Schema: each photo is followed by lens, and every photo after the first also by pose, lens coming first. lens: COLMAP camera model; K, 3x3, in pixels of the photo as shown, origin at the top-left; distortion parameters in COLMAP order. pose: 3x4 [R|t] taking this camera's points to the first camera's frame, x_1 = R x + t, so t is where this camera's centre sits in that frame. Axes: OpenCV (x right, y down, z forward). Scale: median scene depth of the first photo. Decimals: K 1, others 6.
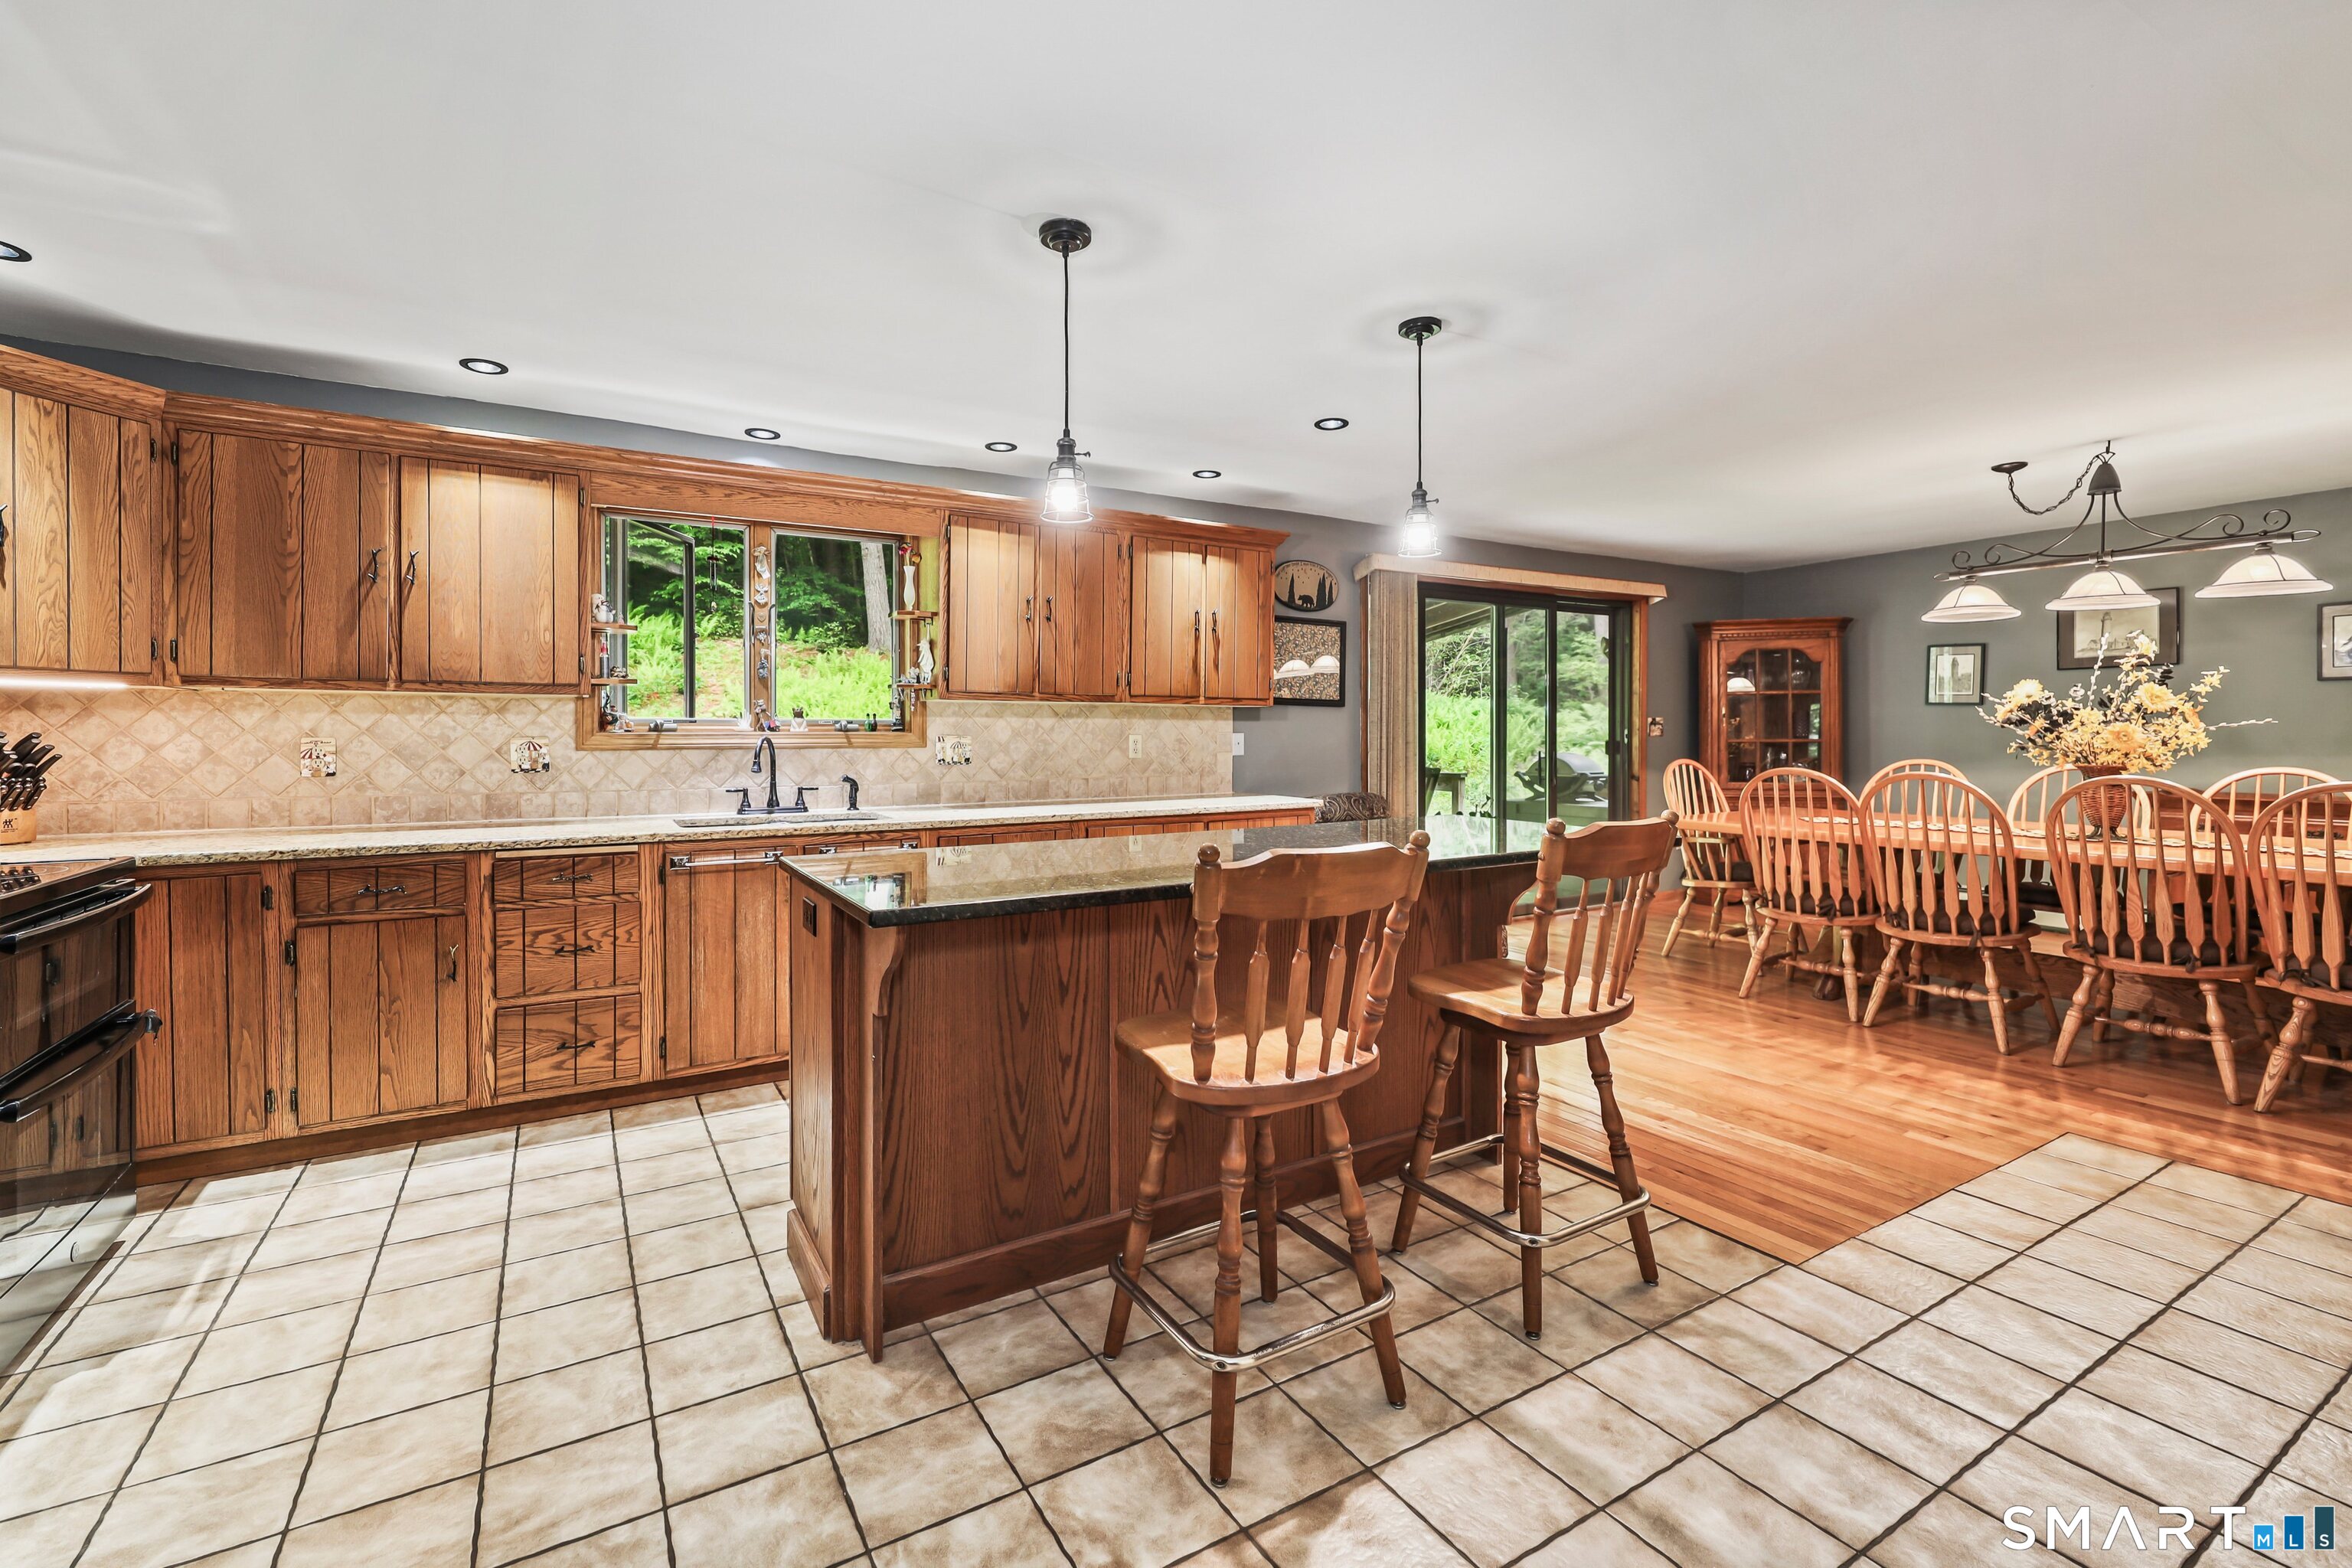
lens RADIAL K [[1017.5, 0, 1165.1], [0, 1017.5, 741.3], [0, 0, 1]] dist [0.002763, -0.000502]
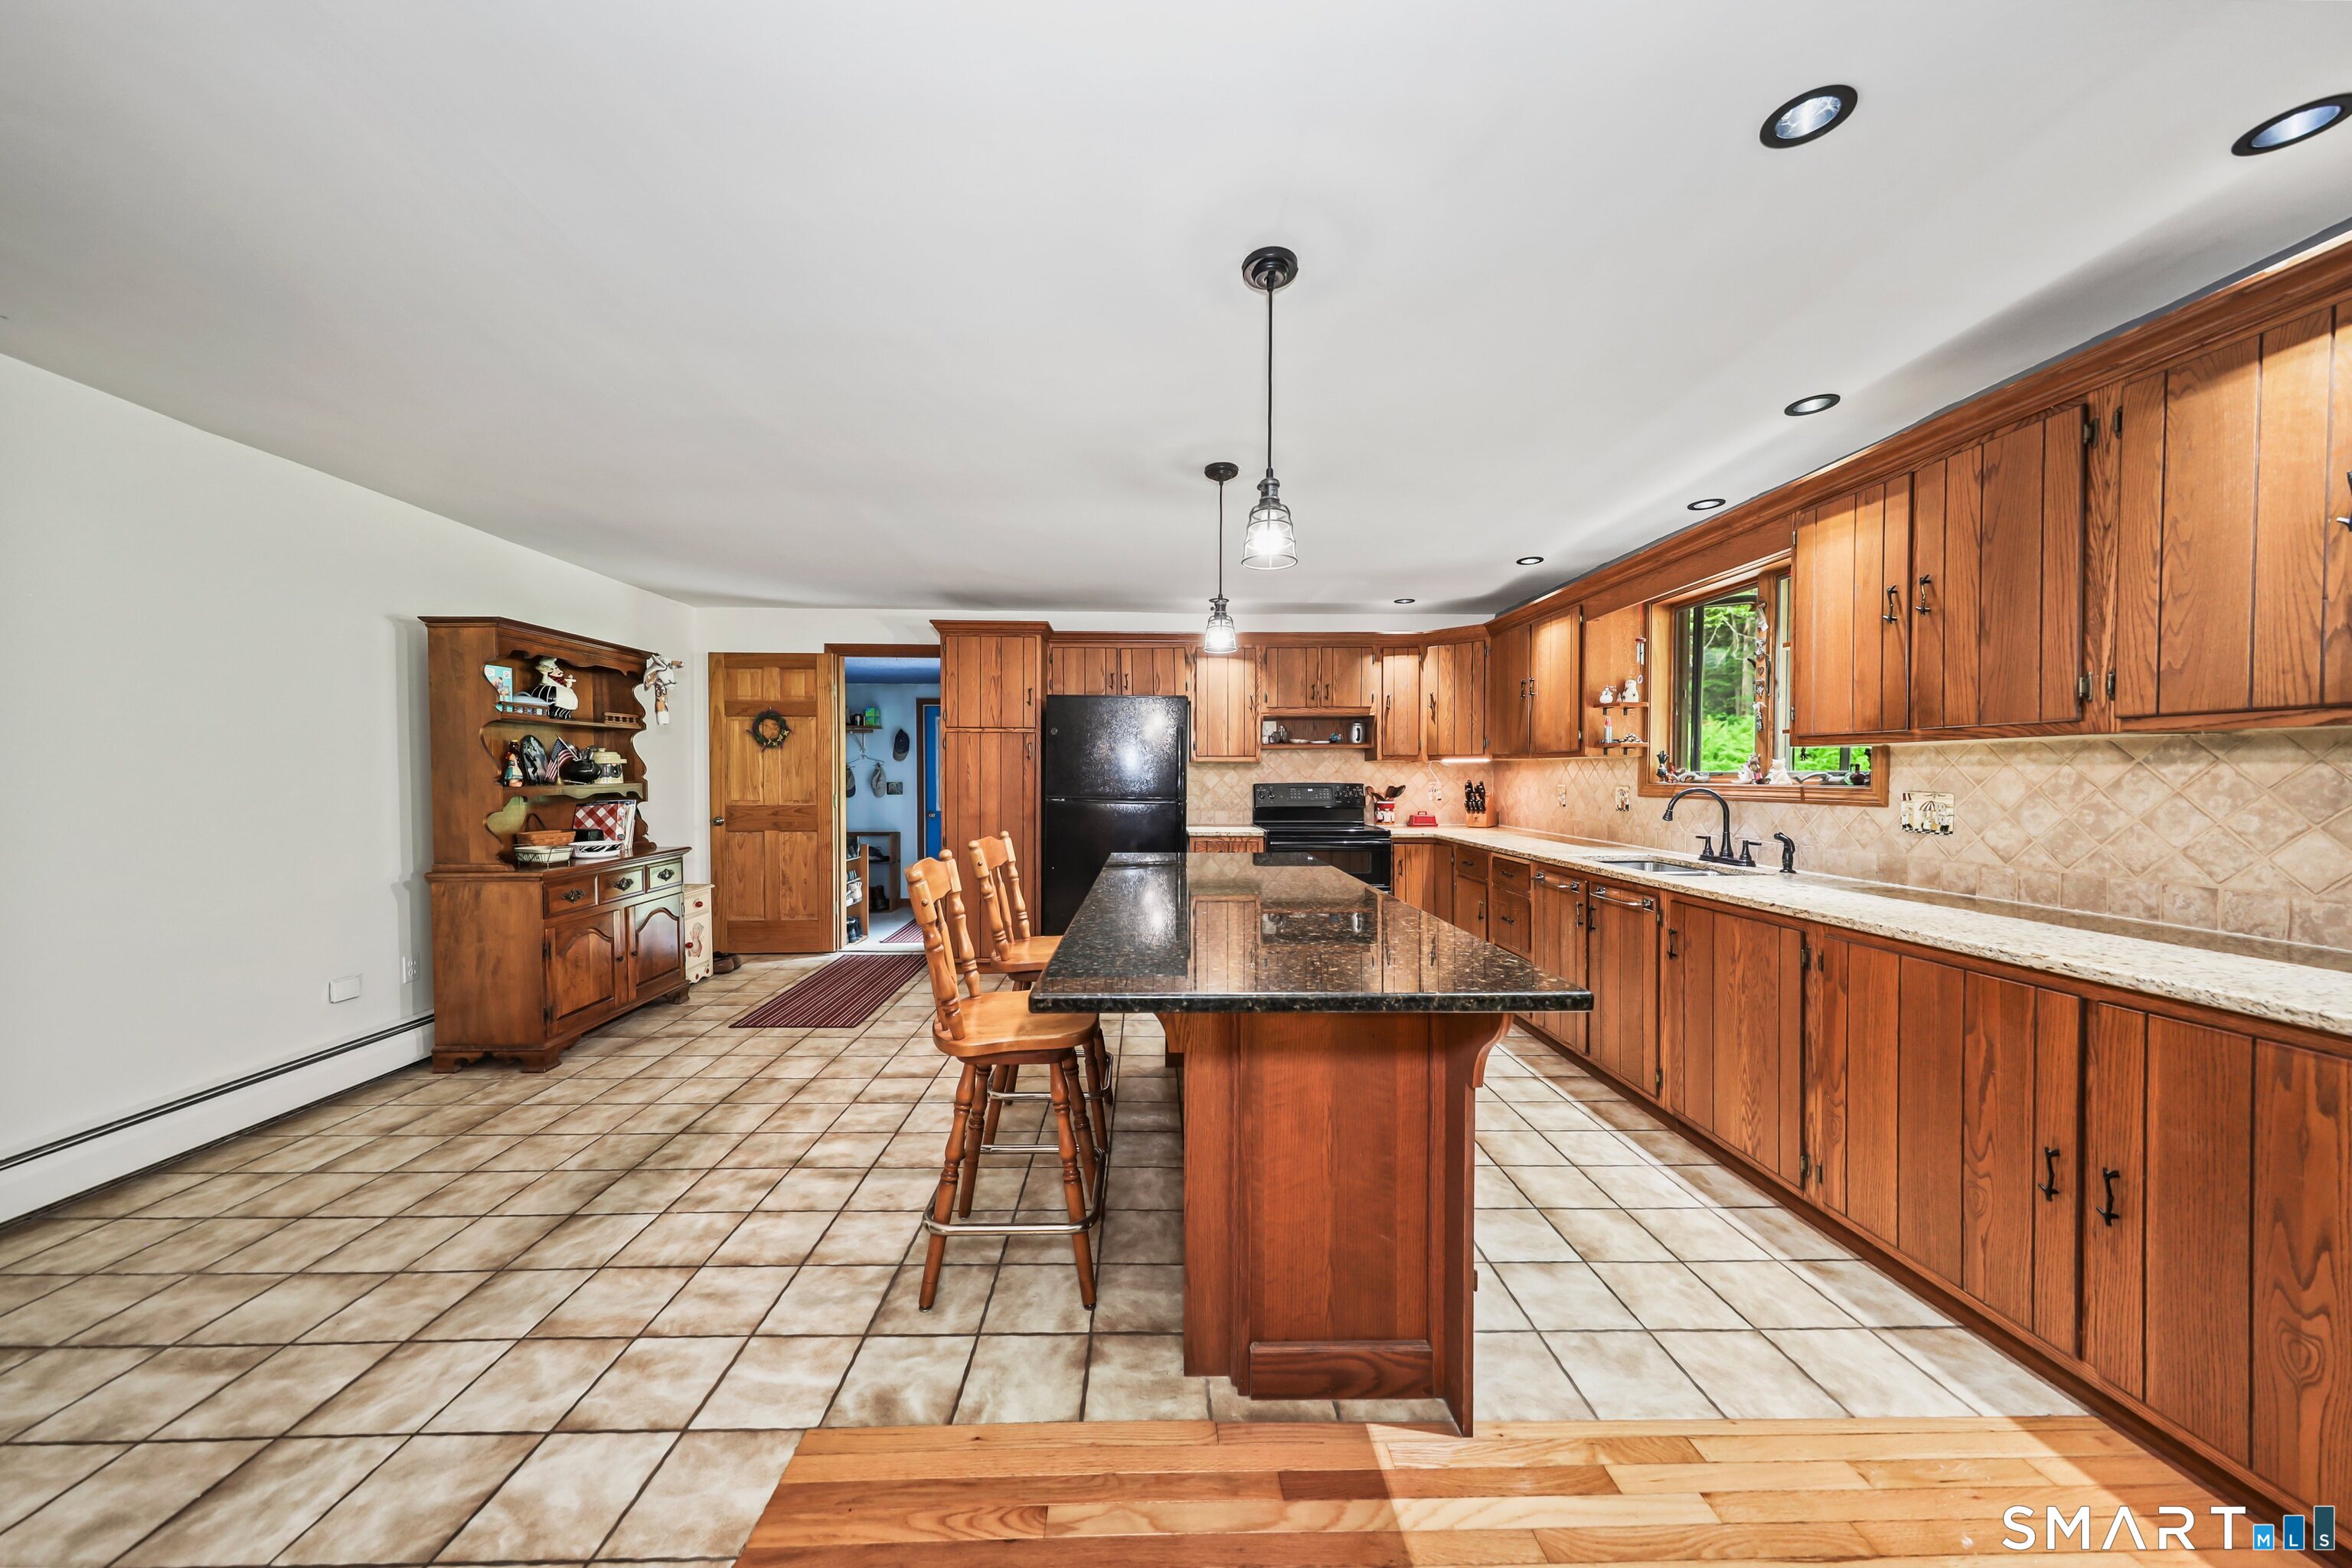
lens RADIAL K [[781.4, 0, 1162.8], [0, 781.4, 787.0], [0, 0, 1]] dist [0.000746, 0.000153]
pose [[-0.493766, 0.014590, -0.869473, 0.728018], [-0.006679, 0.999766, 0.020570, -0.023747], [0.869569, 0.015964, -0.493553, 1.108304]]
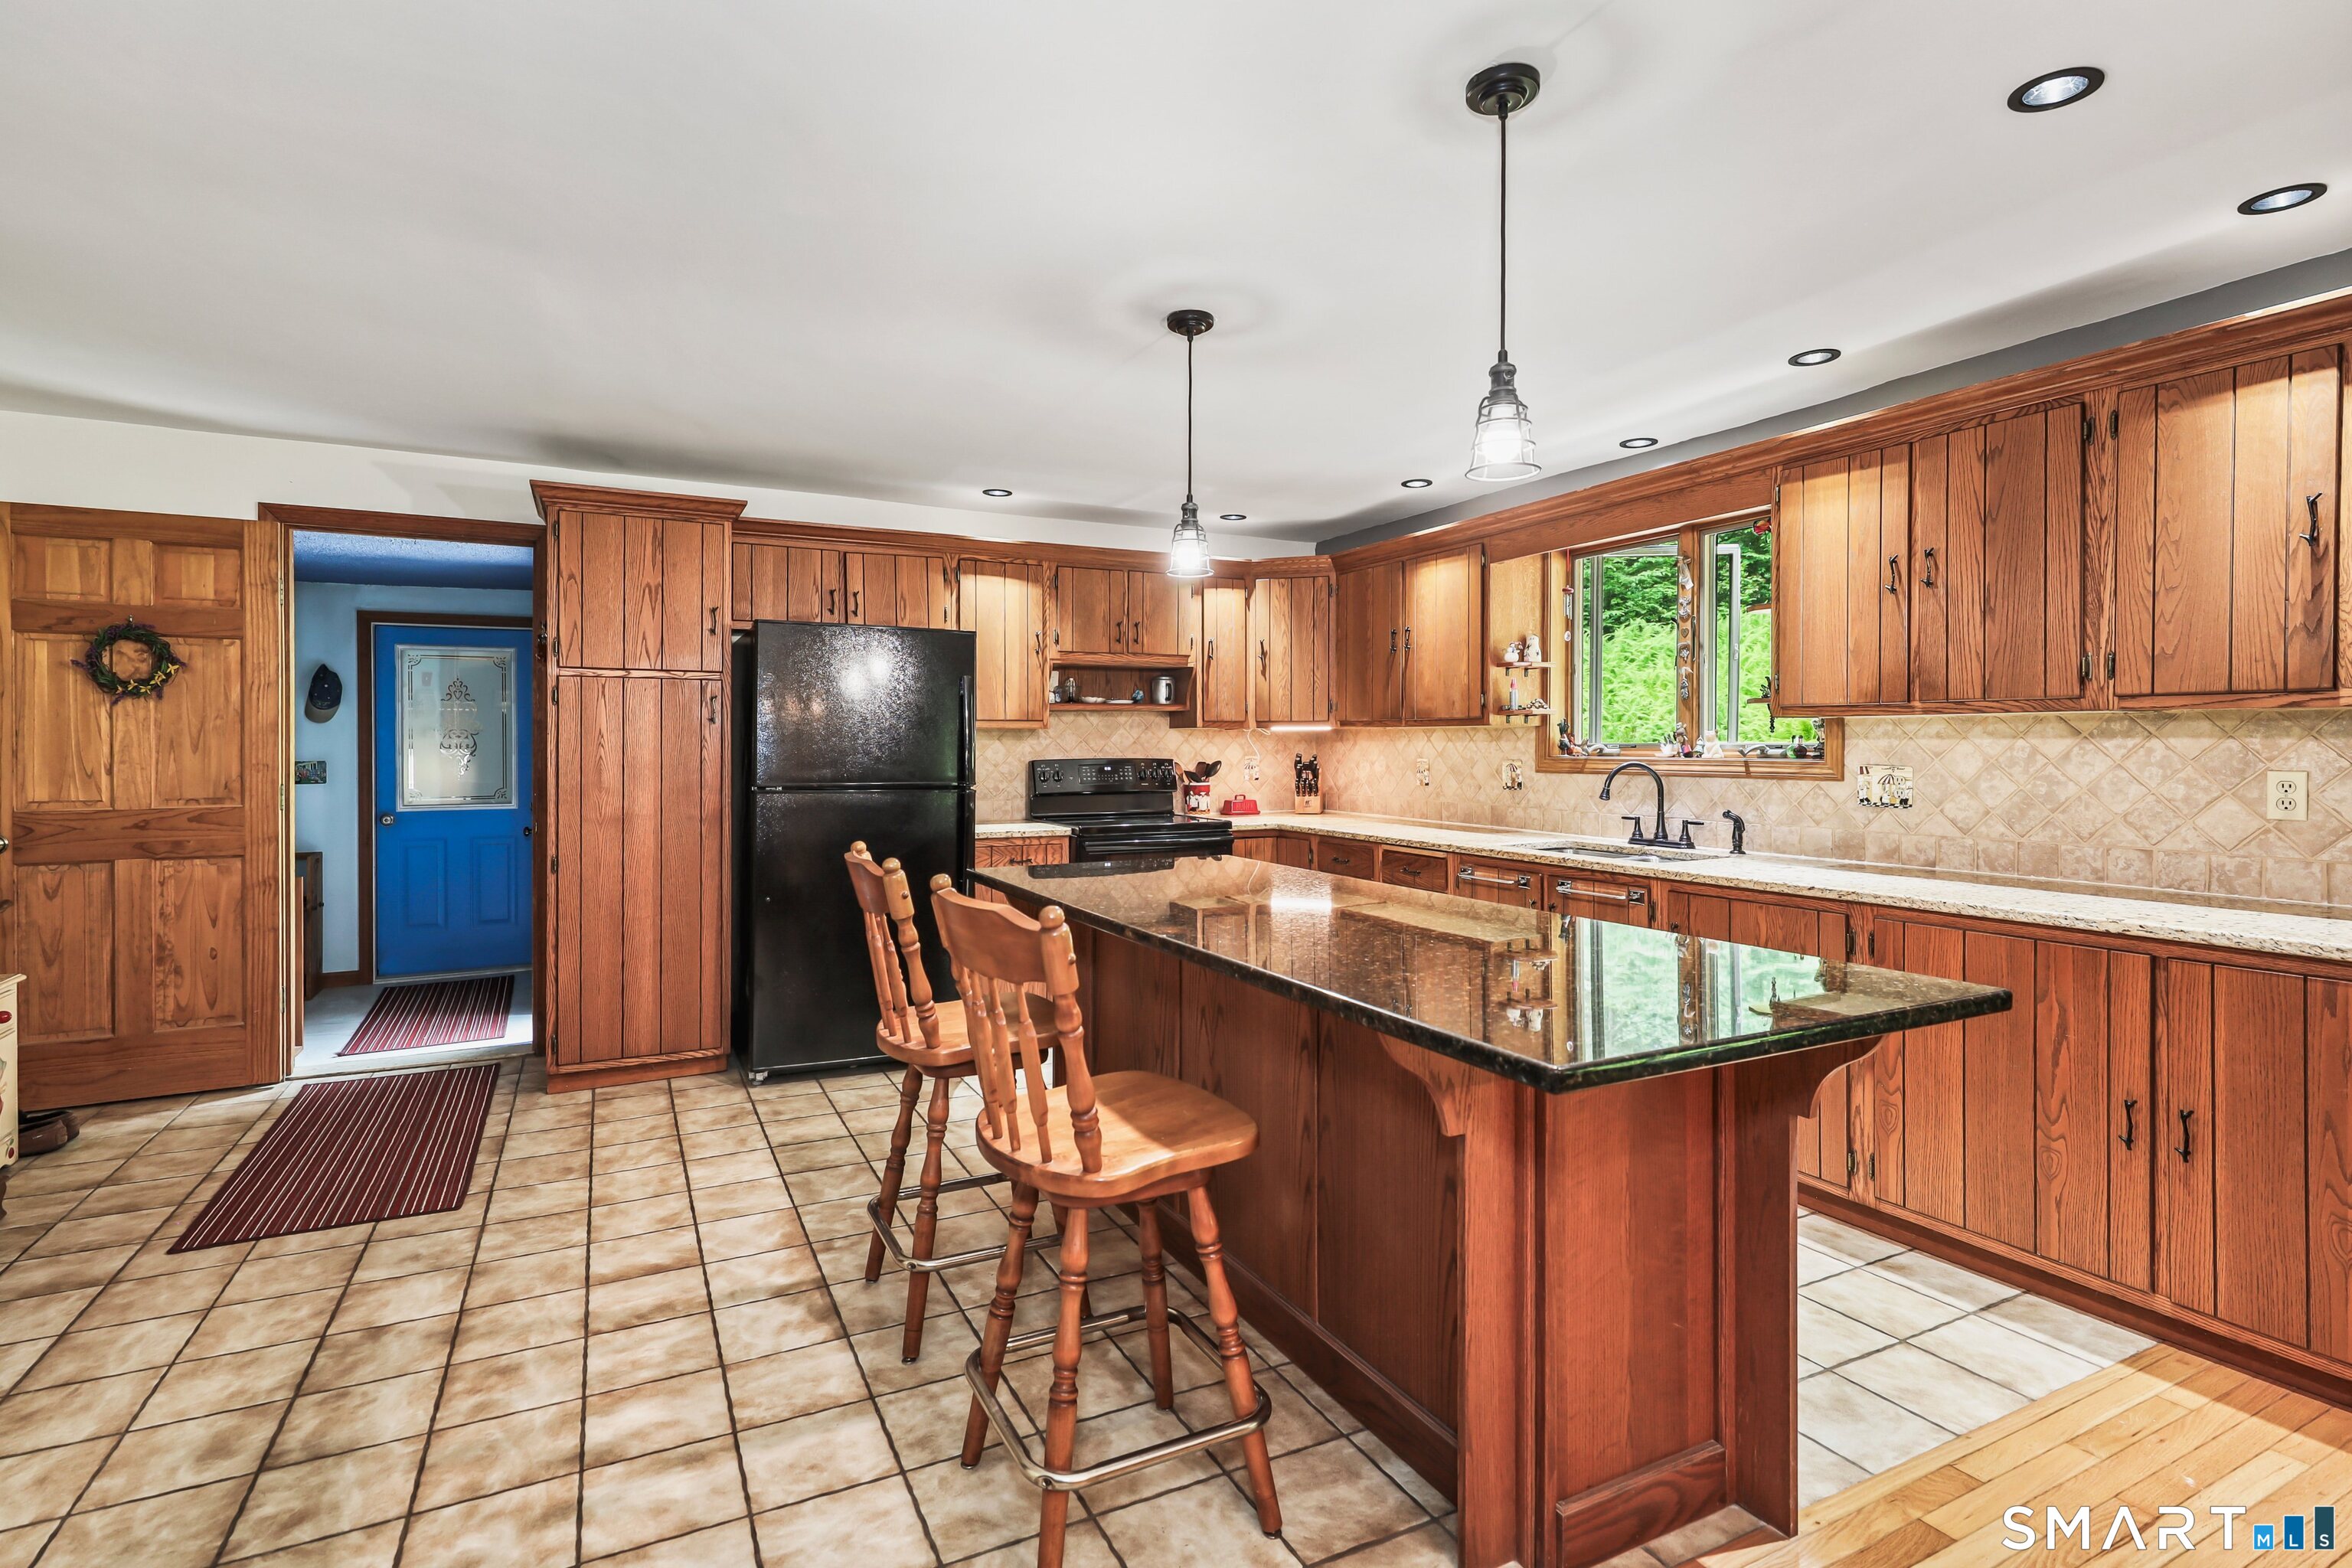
lens RADIAL K [[1118.2, 0, 1159.2], [0, 1118.2, 749.4], [0, 0, 1]] dist [0.002361, -0.000608]
pose [[-0.075415, 0.005533, -0.997137, 0.819773], [-0.006871, 0.999958, 0.006068, -0.024996], [0.997129, 0.007308, -0.075374, 0.771892]]
